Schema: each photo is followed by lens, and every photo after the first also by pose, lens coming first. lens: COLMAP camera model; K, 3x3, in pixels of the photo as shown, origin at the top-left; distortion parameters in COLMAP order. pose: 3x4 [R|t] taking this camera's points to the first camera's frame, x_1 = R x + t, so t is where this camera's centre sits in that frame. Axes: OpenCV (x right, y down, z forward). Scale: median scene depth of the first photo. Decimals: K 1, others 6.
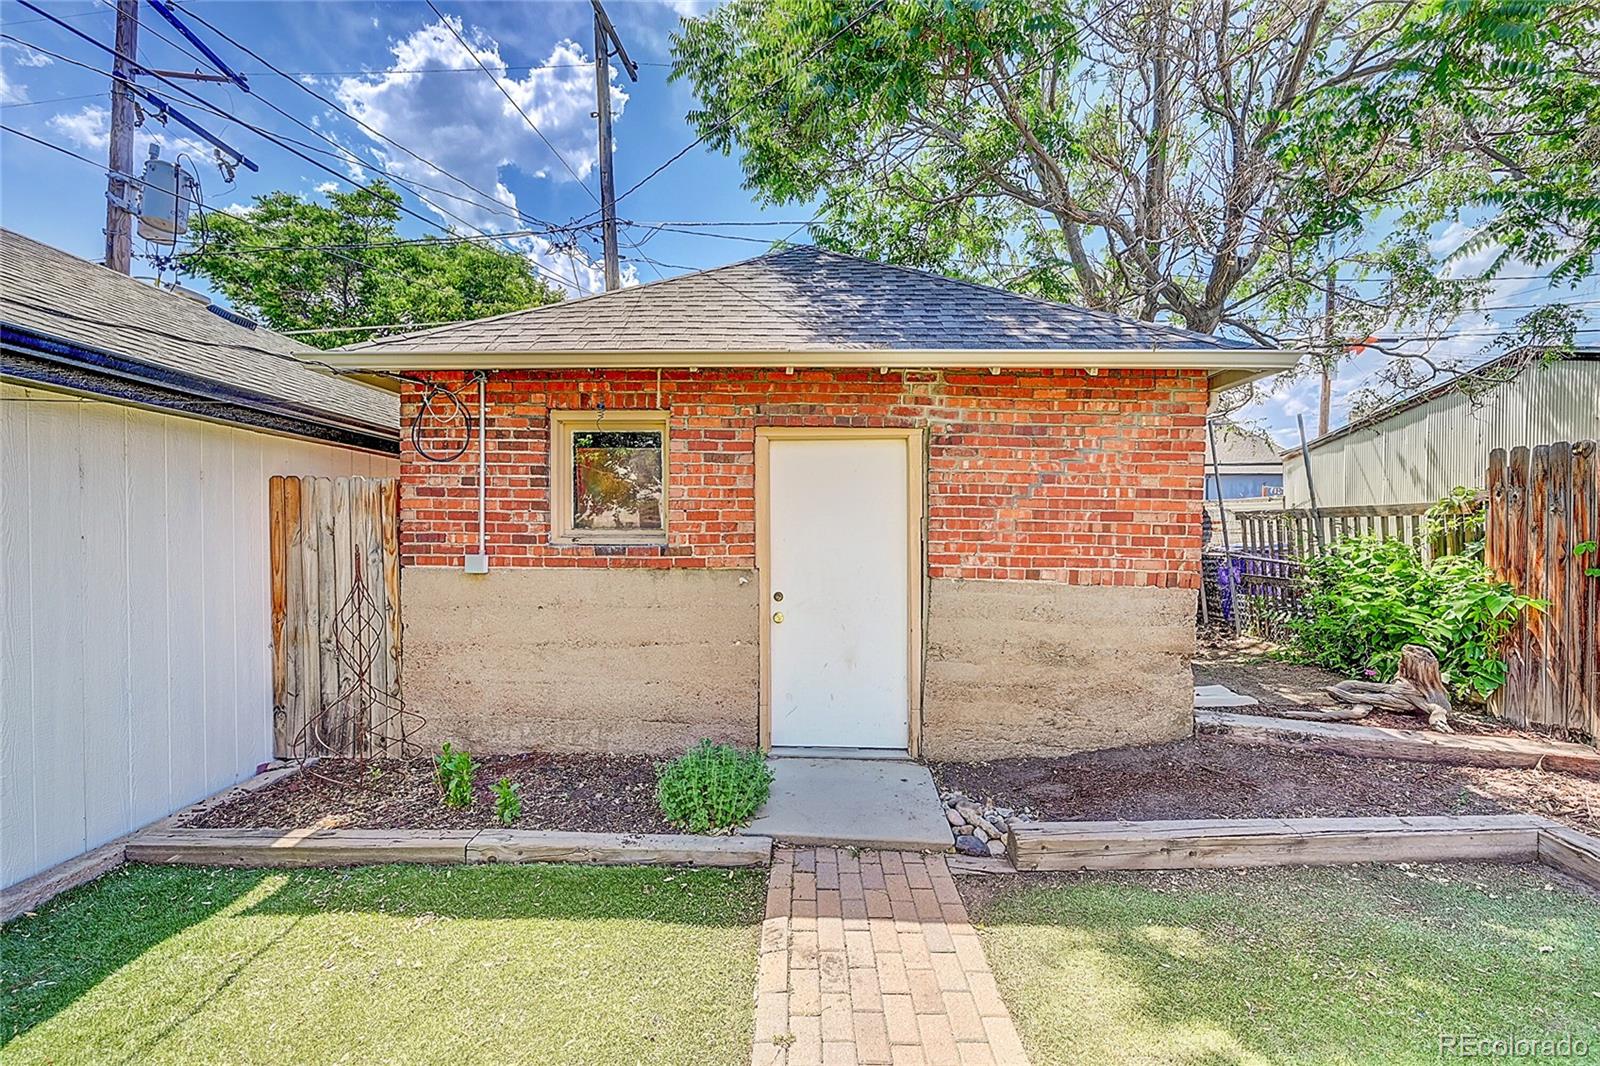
lens RADIAL K [[633.6, 0, 796.4], [0, 633.6, 539.9], [0, 0, 1]] dist [-0.001471, 0.000687]
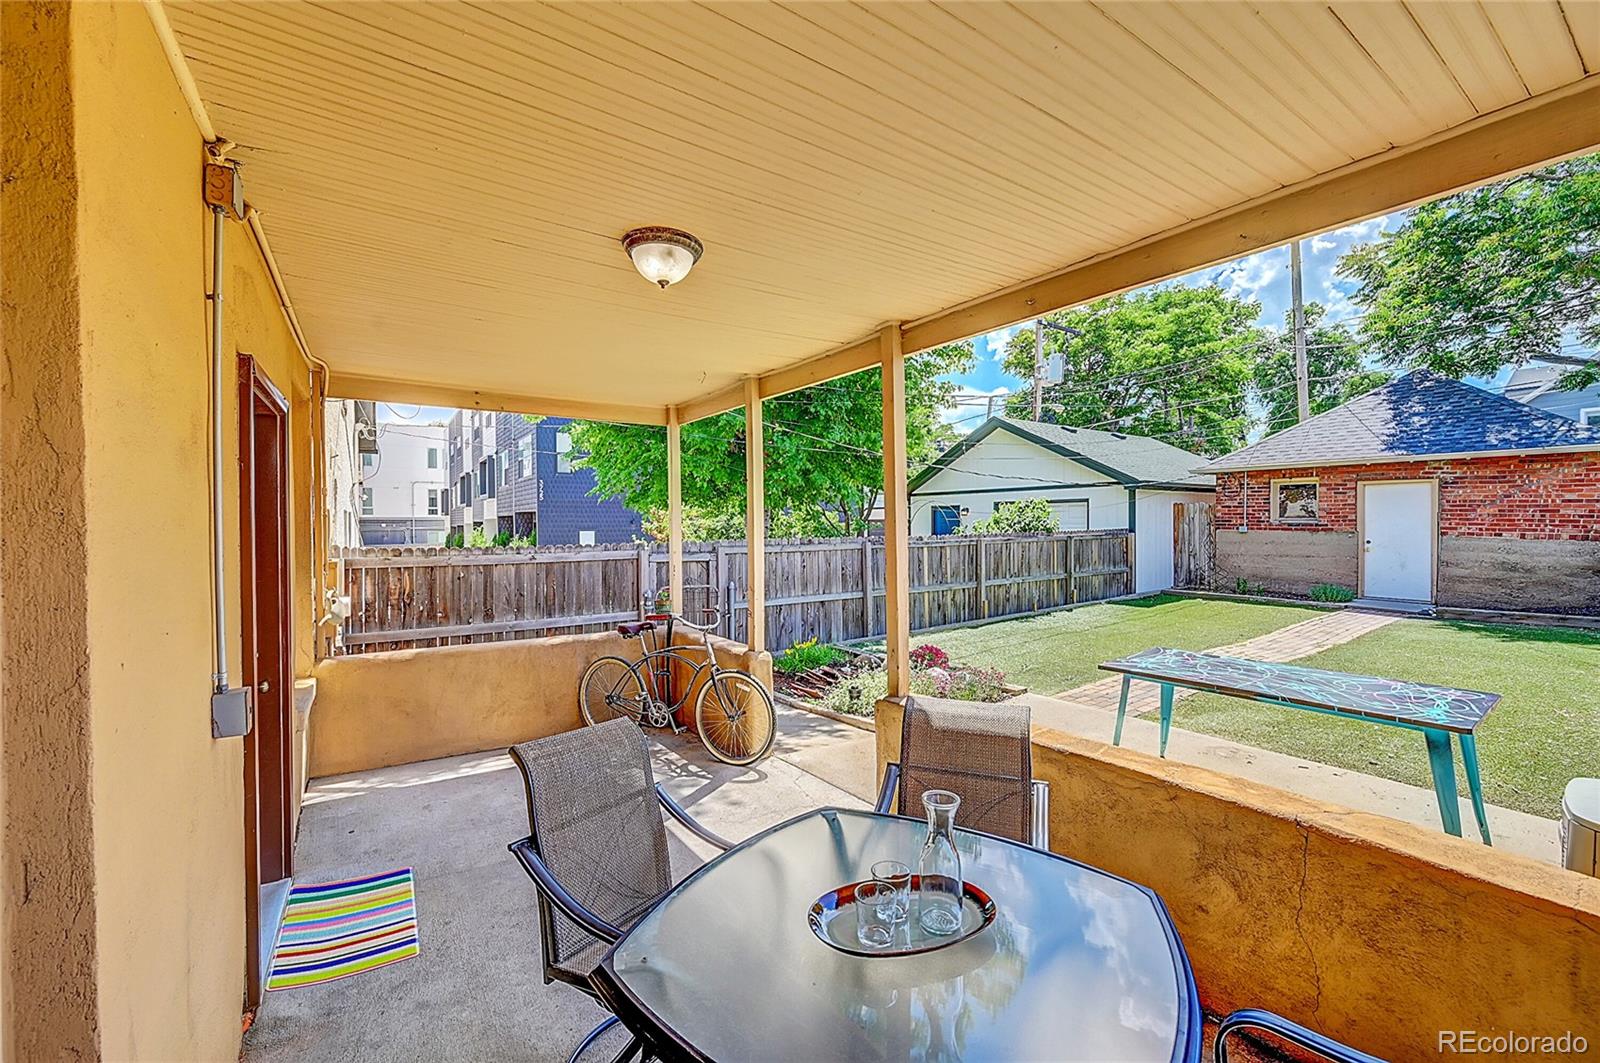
lens RADIAL K [[632.6, 0, 792.5], [0, 632.6, 534.6], [0, 0, 1]] dist [-0.000990, -0.000166]
pose [[0.557678, 0.013171, -0.829953, 0.887676], [0.002774, 0.999839, 0.017730, 0.002366], [0.830053, -0.012190, 0.557552, -2.705046]]
